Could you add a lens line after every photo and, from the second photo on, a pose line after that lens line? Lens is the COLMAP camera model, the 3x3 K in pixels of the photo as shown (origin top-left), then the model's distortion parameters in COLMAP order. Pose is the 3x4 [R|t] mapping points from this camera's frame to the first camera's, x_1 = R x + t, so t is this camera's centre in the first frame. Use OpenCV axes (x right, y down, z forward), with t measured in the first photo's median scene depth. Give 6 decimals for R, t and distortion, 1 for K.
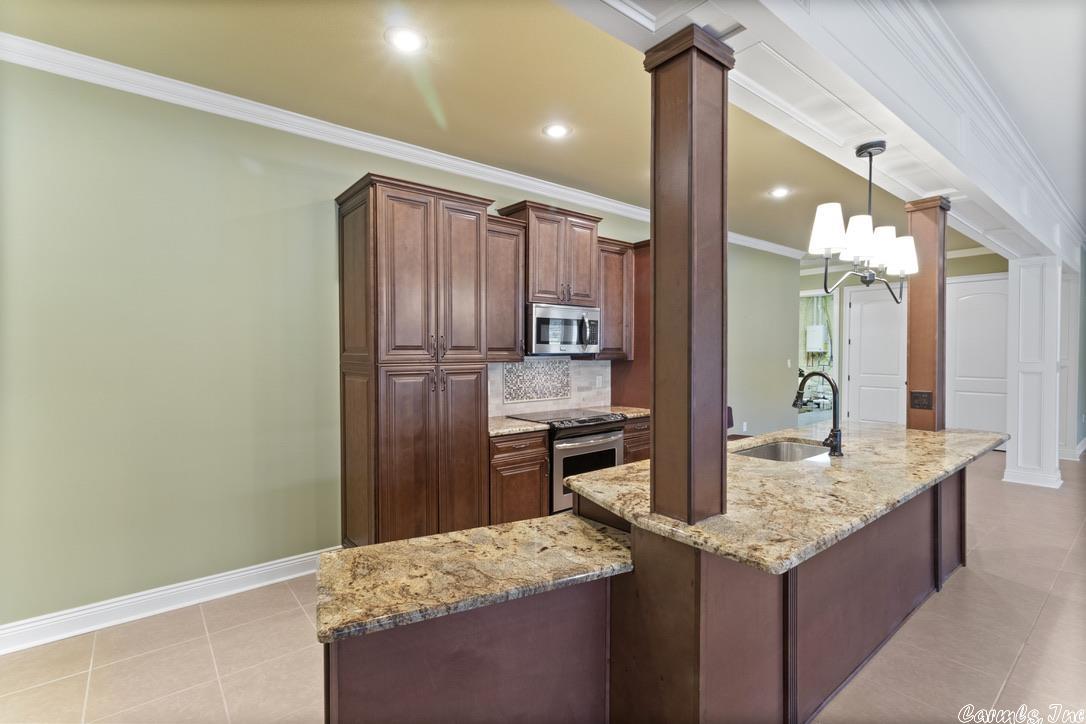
lens RADIAL K [[507.4, 0, 543.8], [0, 507.4, 358.7], [0, 0, 1]] dist [0.003497, -0.000422]
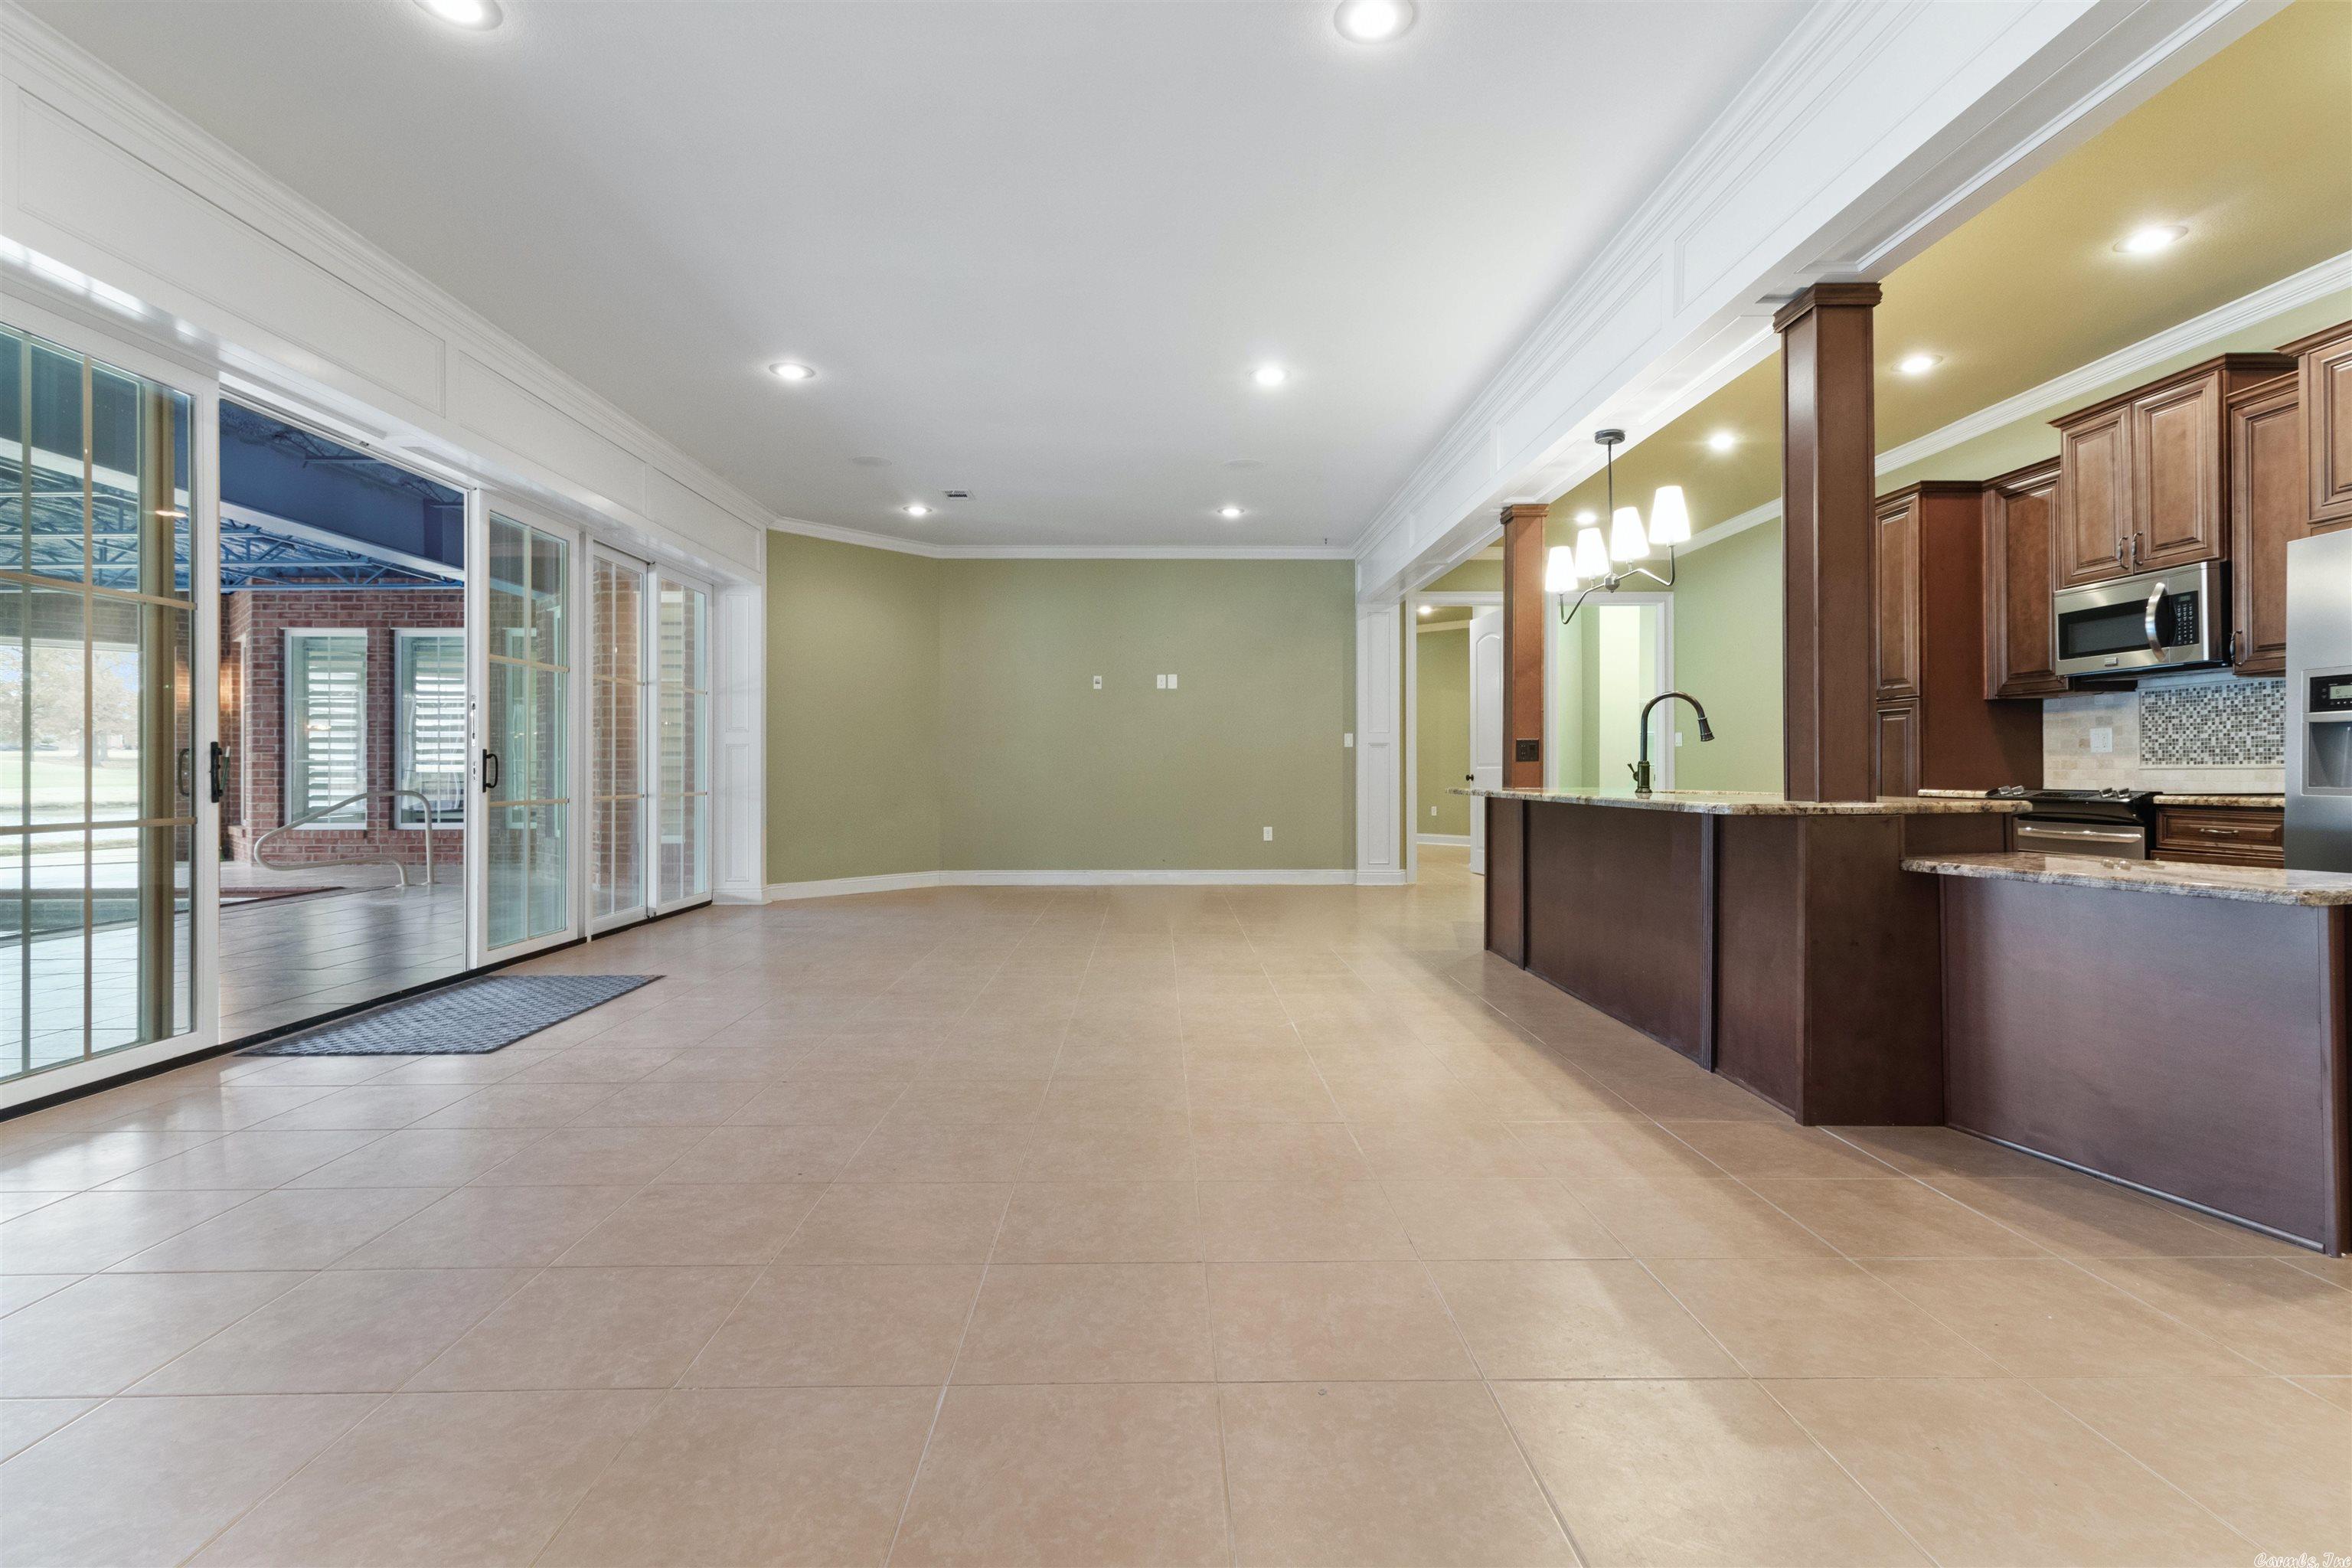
lens RADIAL K [[1098.9, 0, 1177.3], [0, 1098.9, 767.5], [0, 0, 1]] dist [0.003497, -0.000422]
pose [[-0.613545, -0.001910, -0.789658, 1.474491], [-0.016013, 0.999822, 0.010024, 0.090870], [0.789498, 0.018795, -0.613466, 0.900793]]
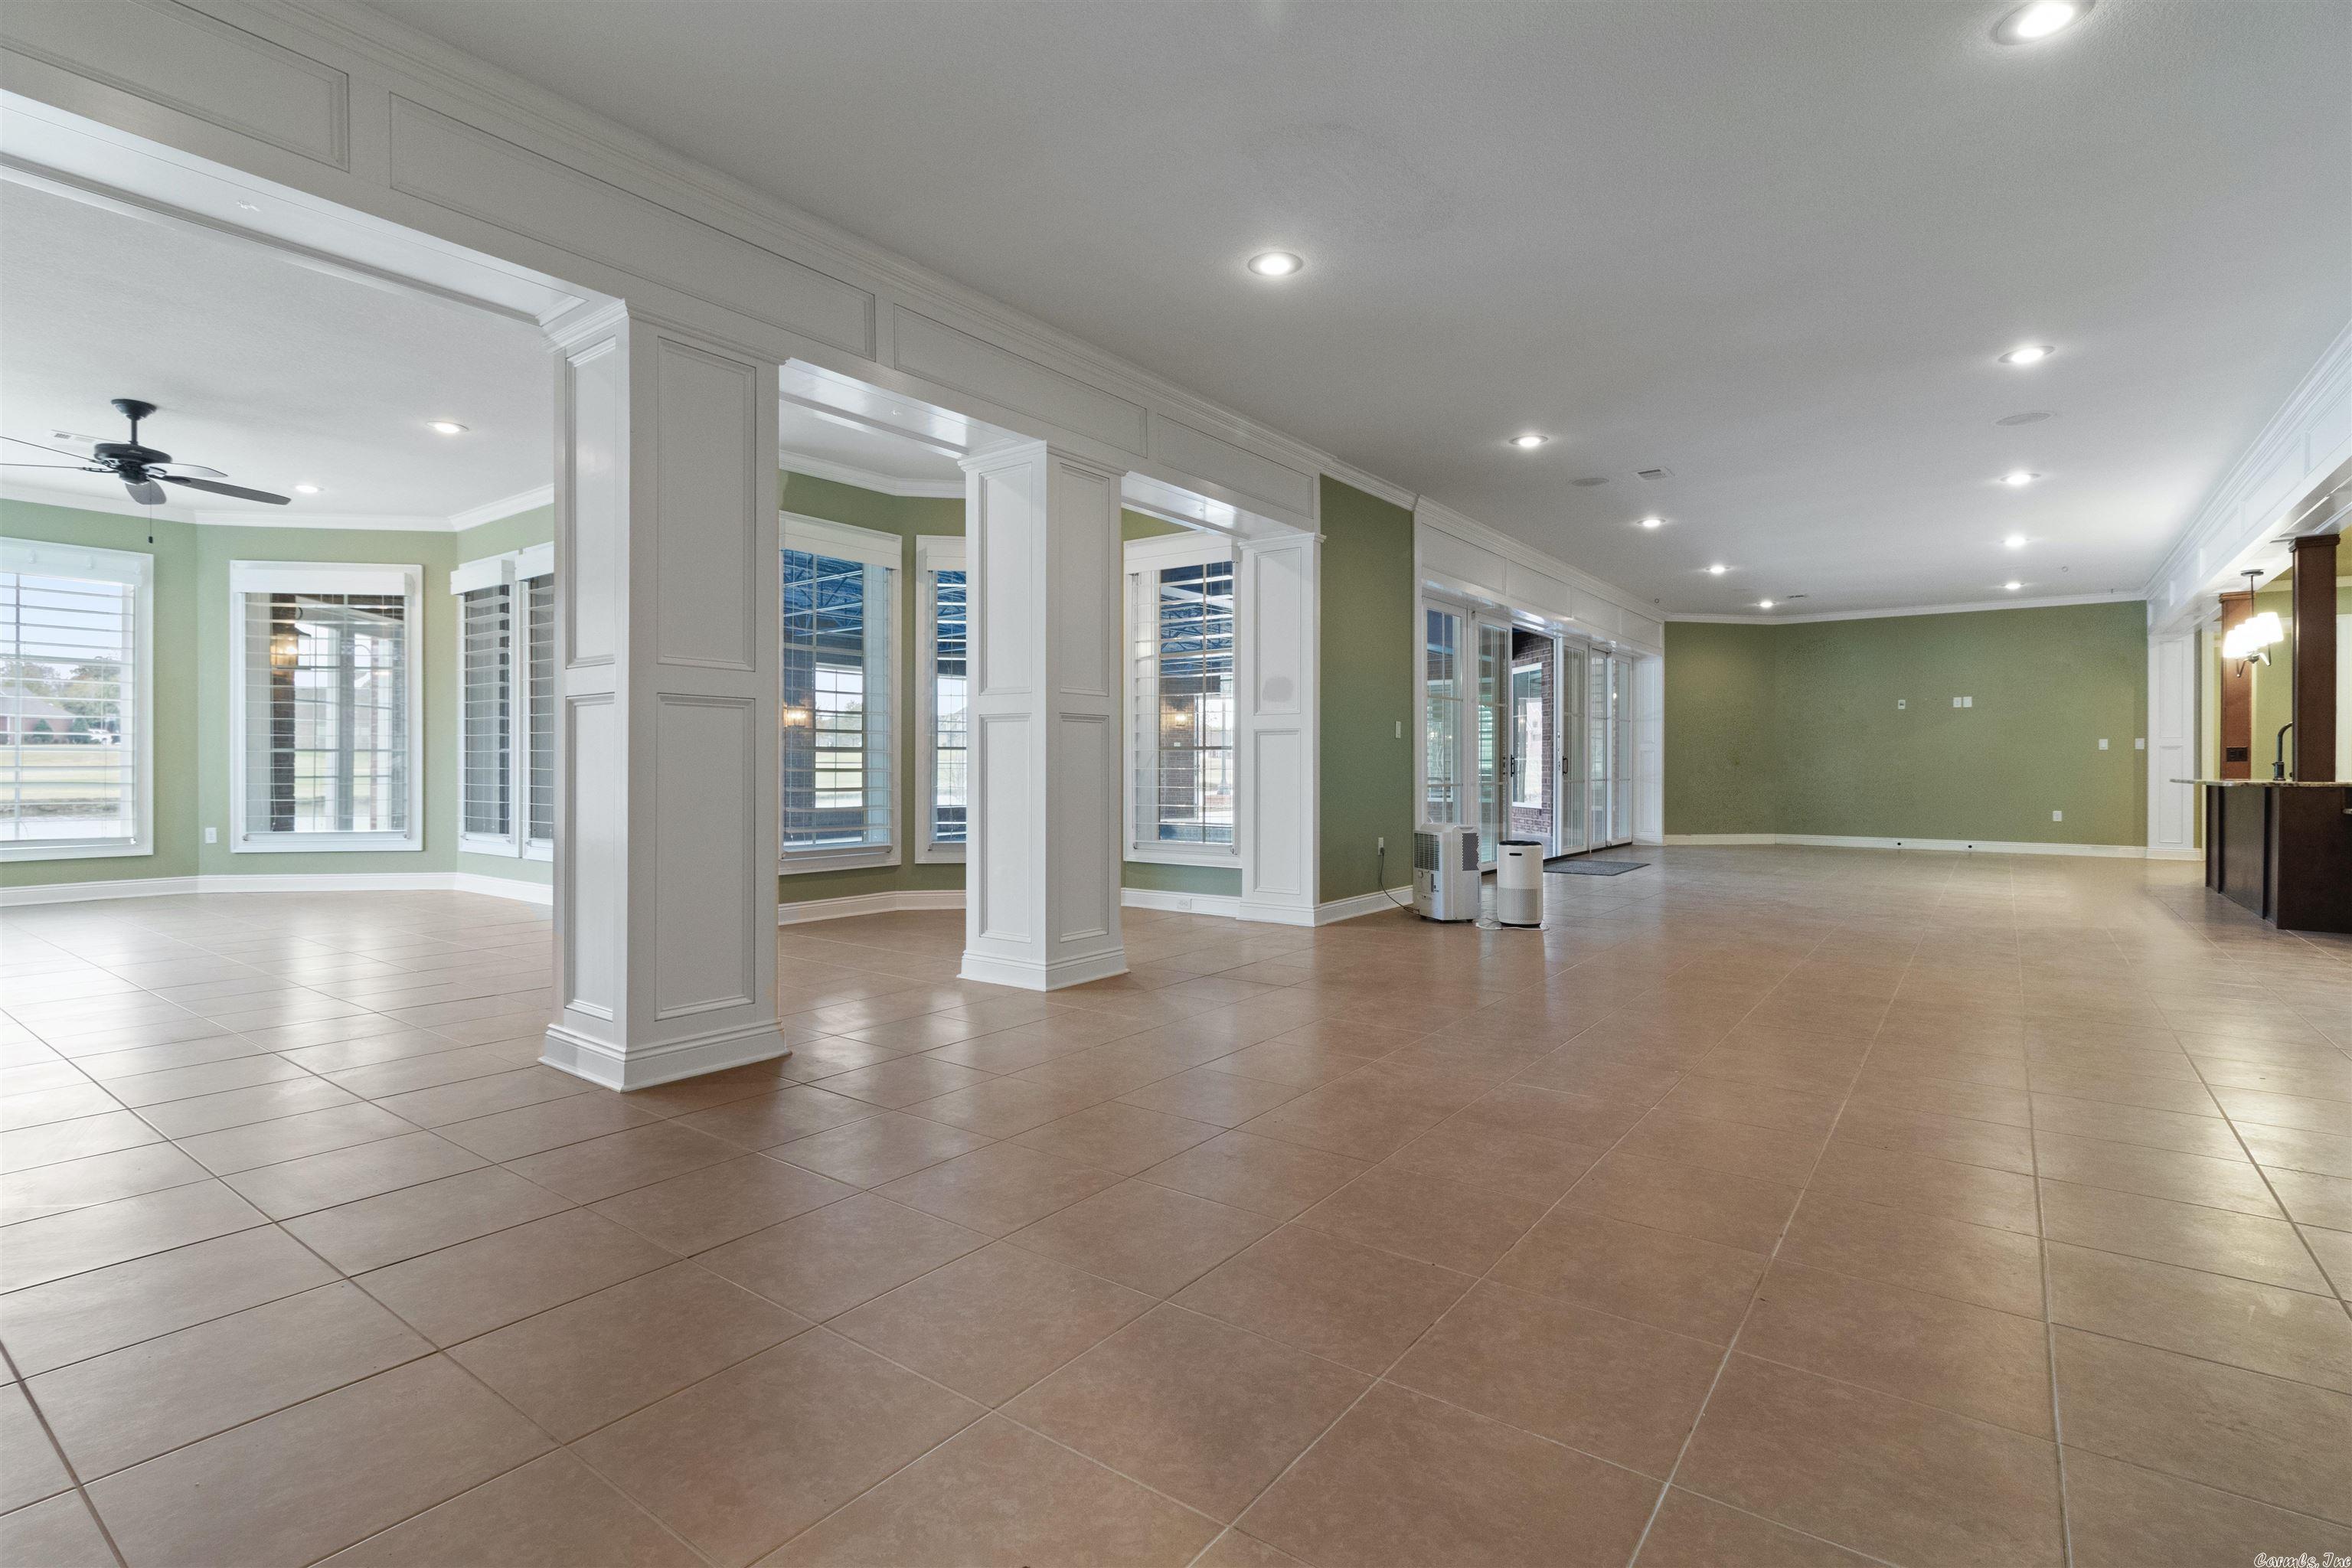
lens RADIAL K [[1098.9, 0, 1177.8], [0, 1098.9, 763.2], [0, 0, 1]] dist [0.003497, -0.000422]
pose [[-0.969459, -0.003425, -0.245228, 3.589005], [-0.007862, 0.999823, 0.017117, 0.057537], [0.245126, 0.018523, -0.969314, 2.881429]]
